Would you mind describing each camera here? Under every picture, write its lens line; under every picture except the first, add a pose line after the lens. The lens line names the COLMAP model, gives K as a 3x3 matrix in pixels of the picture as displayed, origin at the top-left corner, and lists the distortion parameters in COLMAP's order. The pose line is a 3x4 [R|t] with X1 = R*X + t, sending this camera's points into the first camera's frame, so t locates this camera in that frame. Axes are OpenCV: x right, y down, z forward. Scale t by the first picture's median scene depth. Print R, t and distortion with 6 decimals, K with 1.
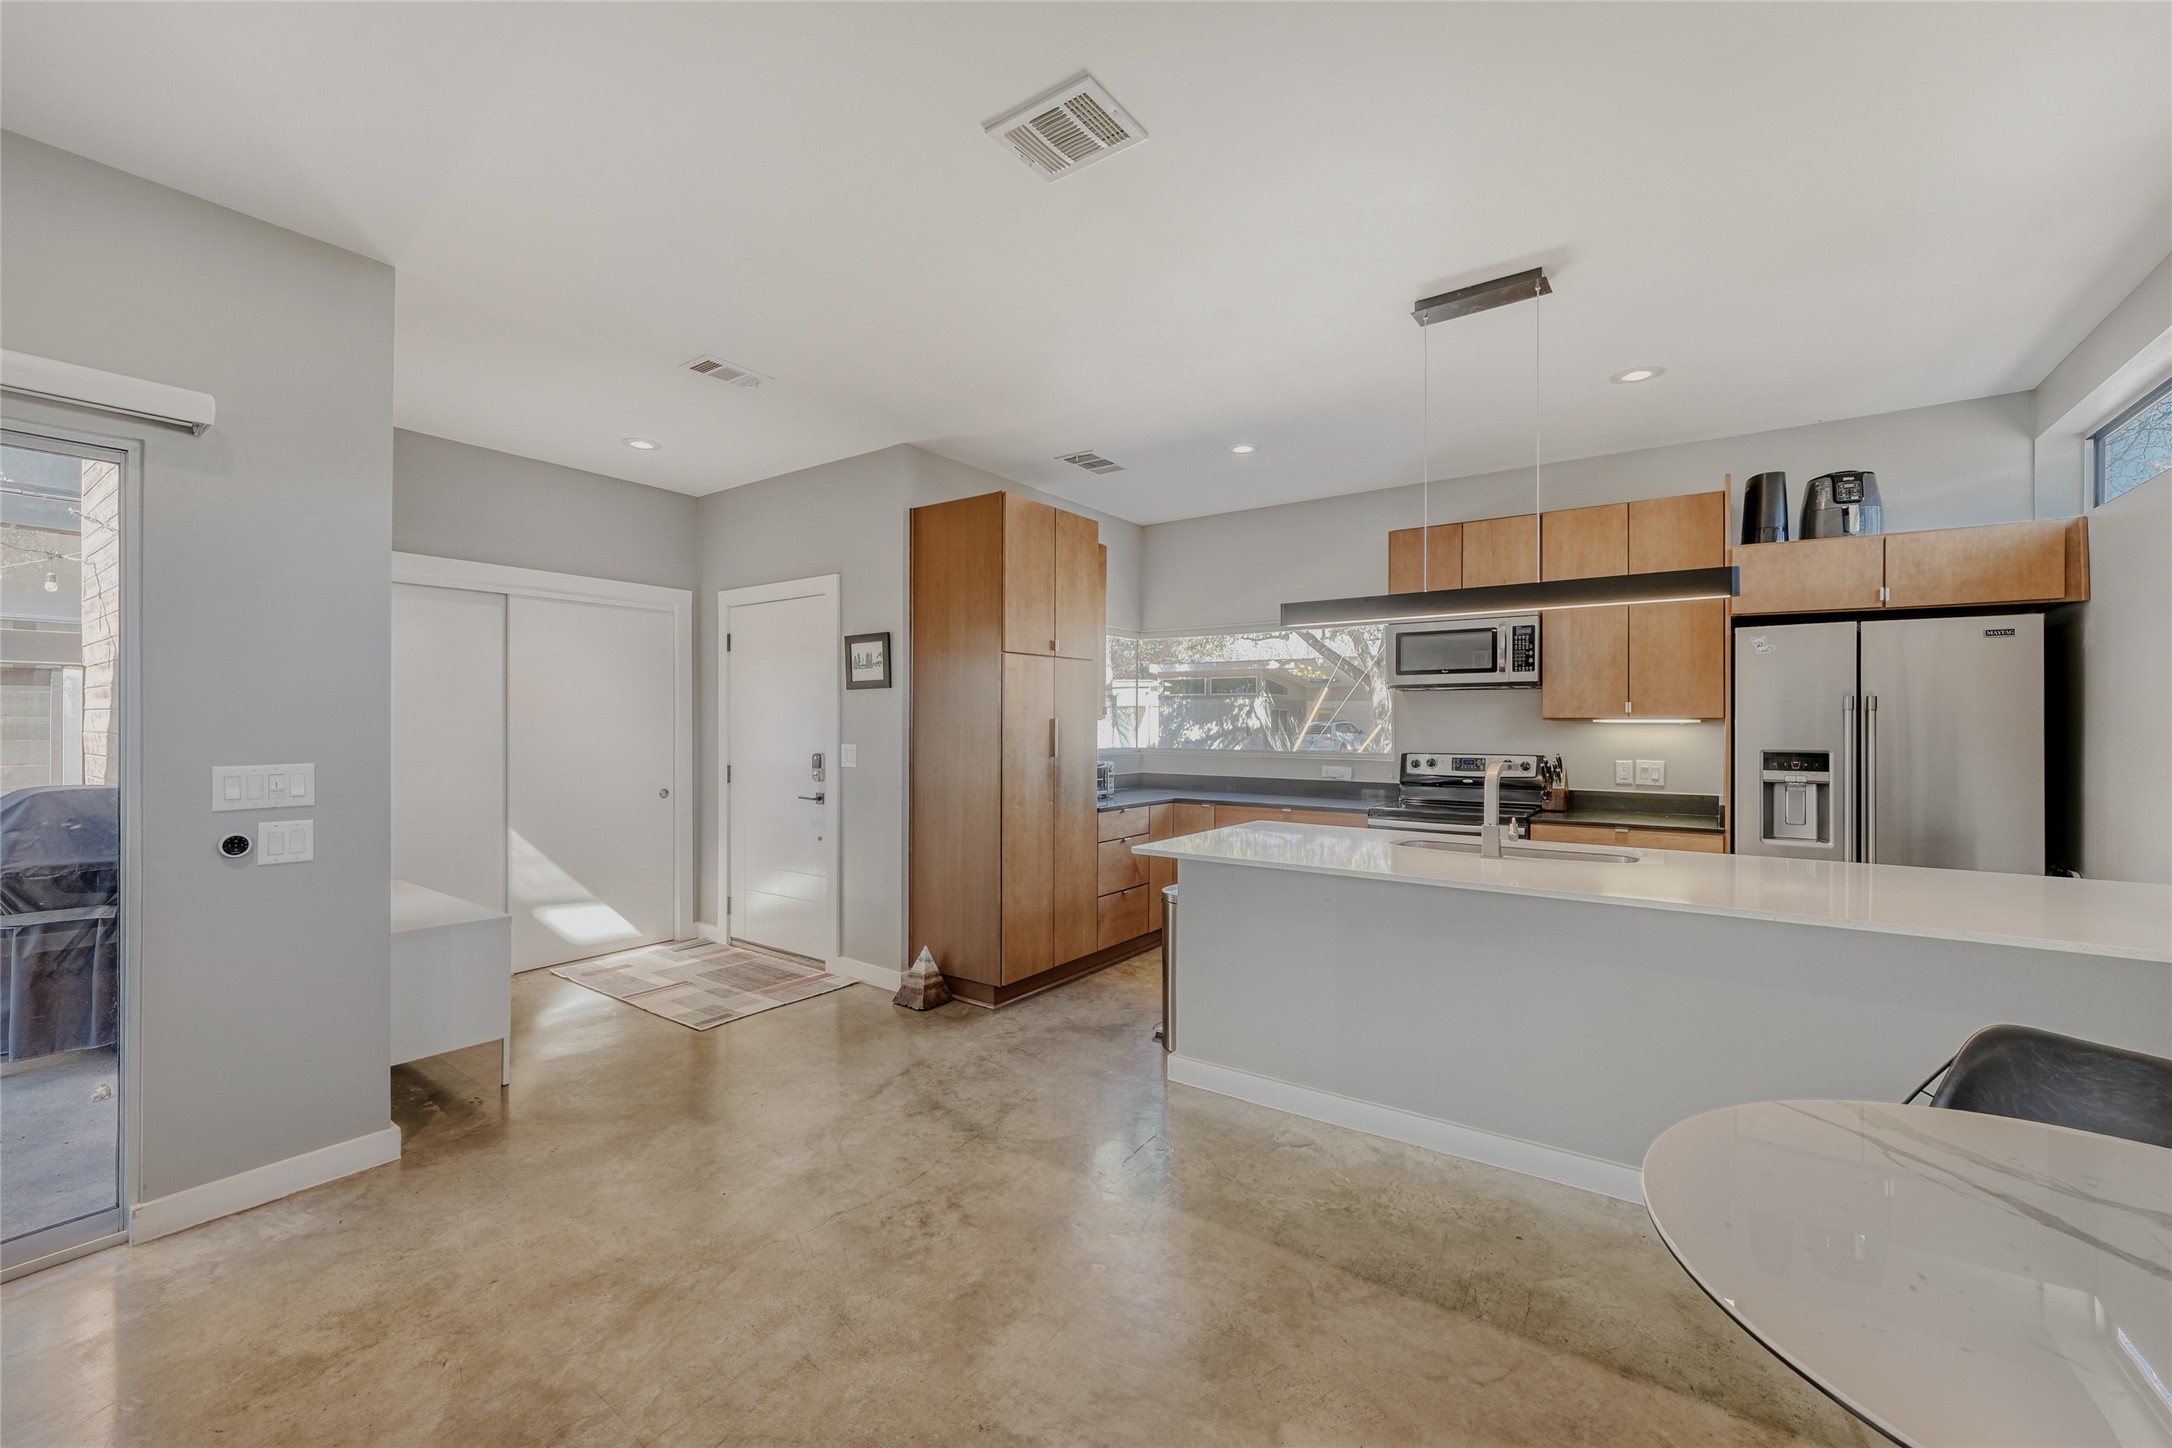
lens RADIAL K [[872.8, 0, 1063.7], [0, 872.8, 725.5], [0, 0, 1]] dist [-0.017217, 0.000661]
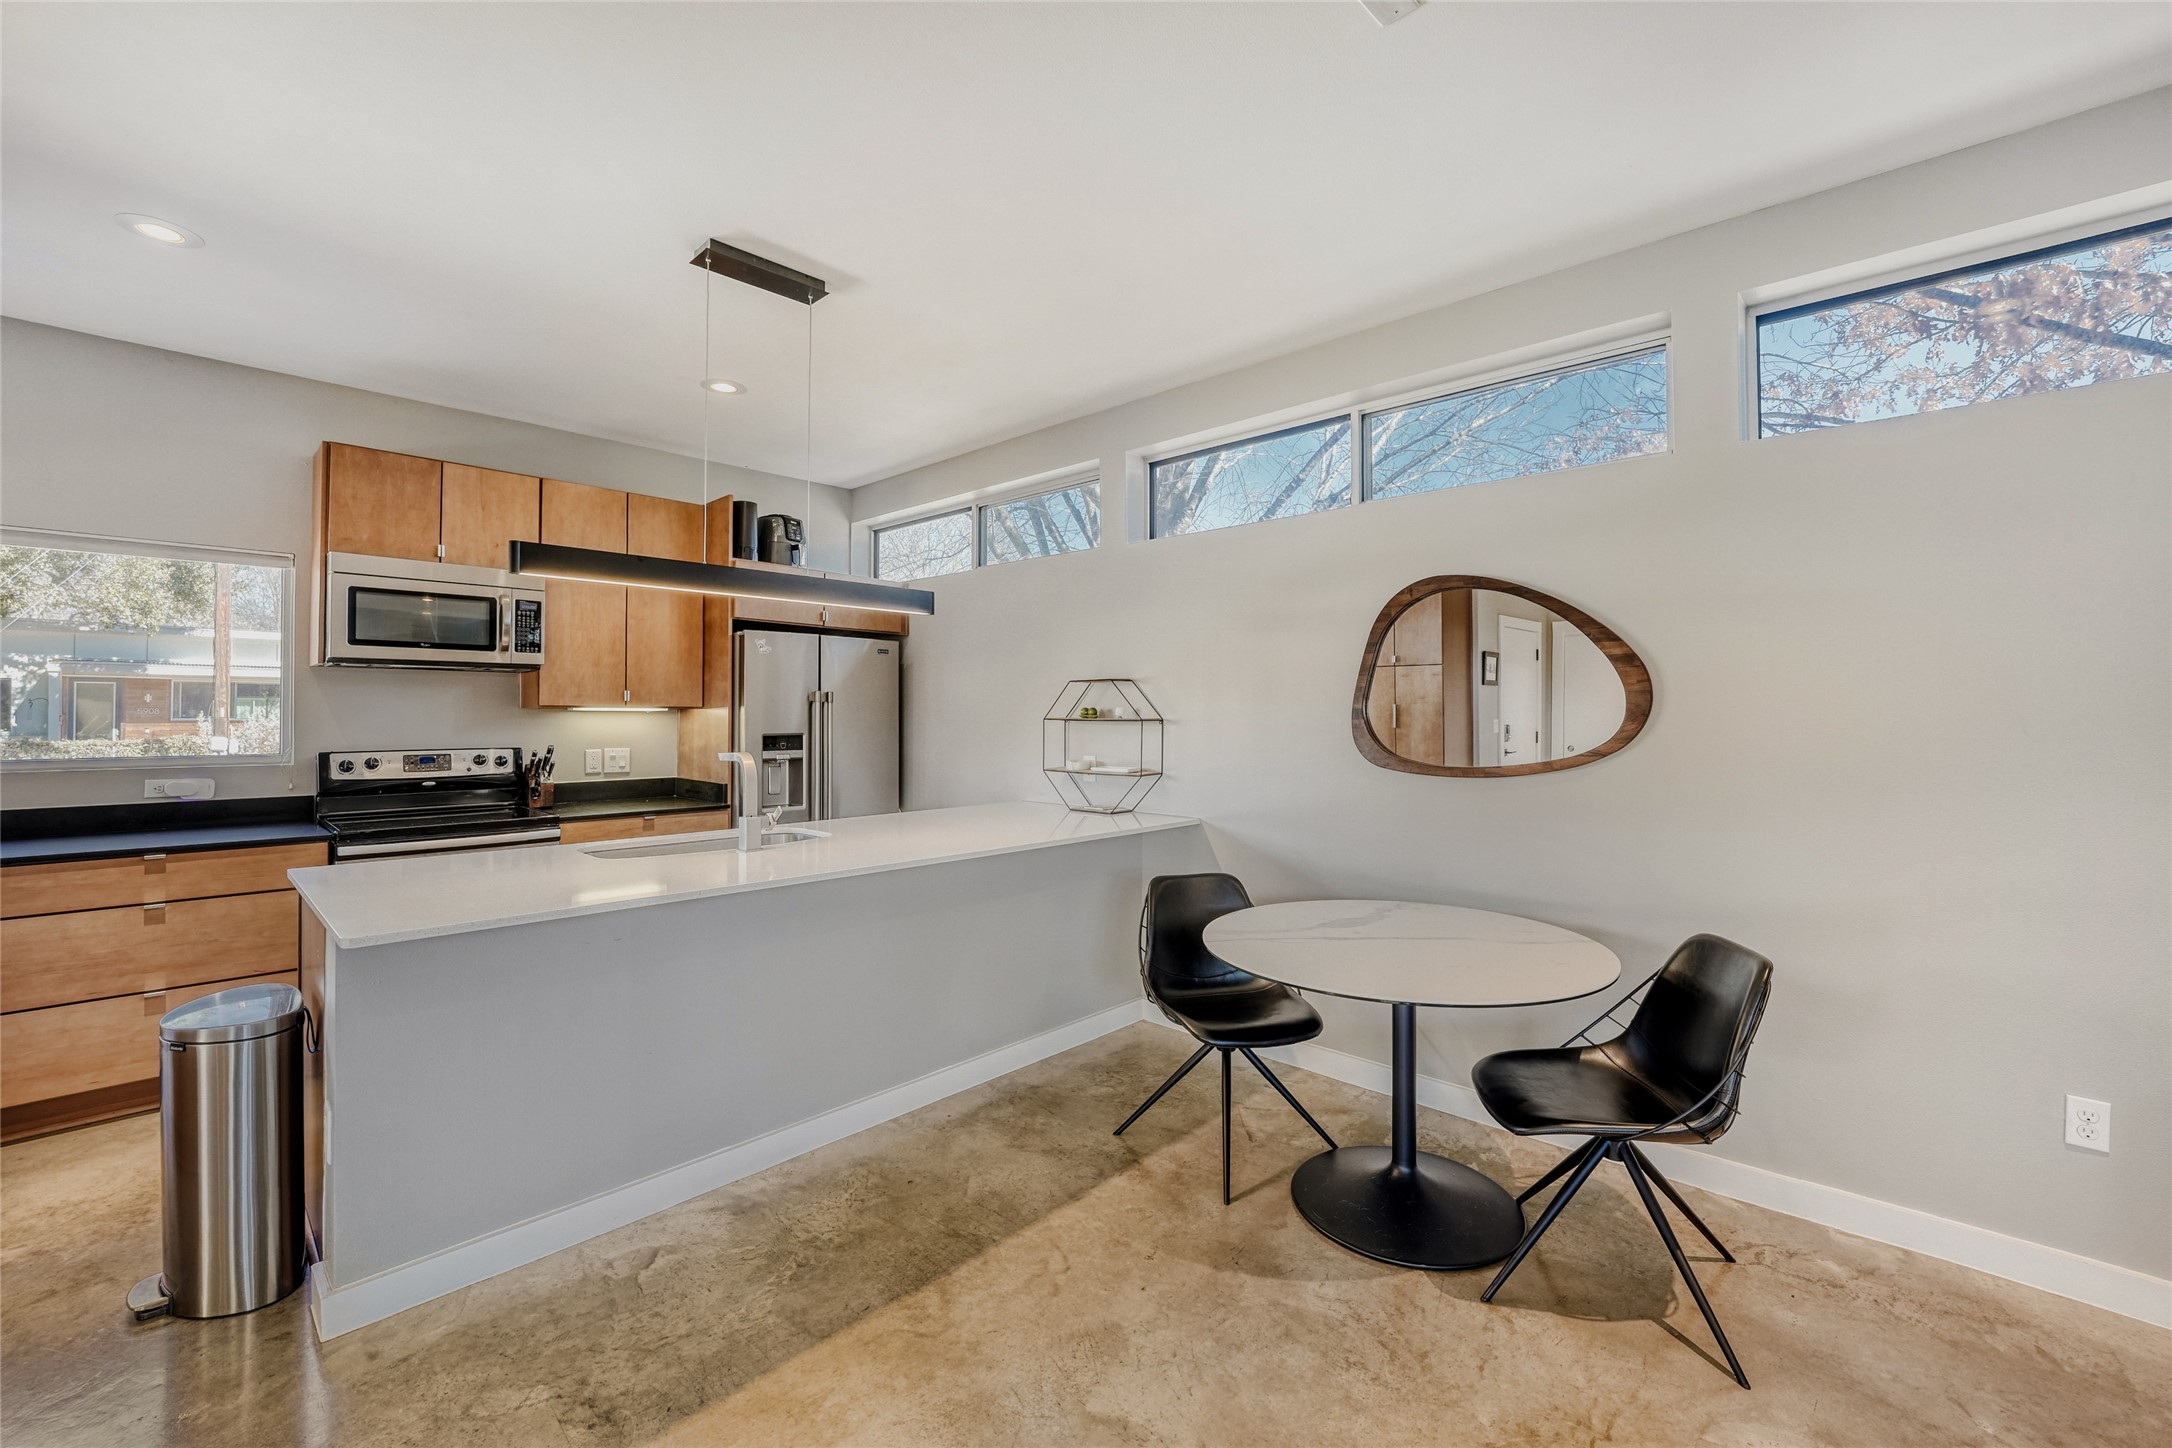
lens RADIAL K [[872.8, 0, 1109.3], [0, 872.8, 705.4], [0, 0, 1]] dist [-0.017217, 0.000661]
pose [[0.113127, 0.010132, 0.993529, -0.285194], [0.001703, 0.999945, -0.010391, 0.001604], [-0.993579, 0.002868, 0.113104, 0.329006]]
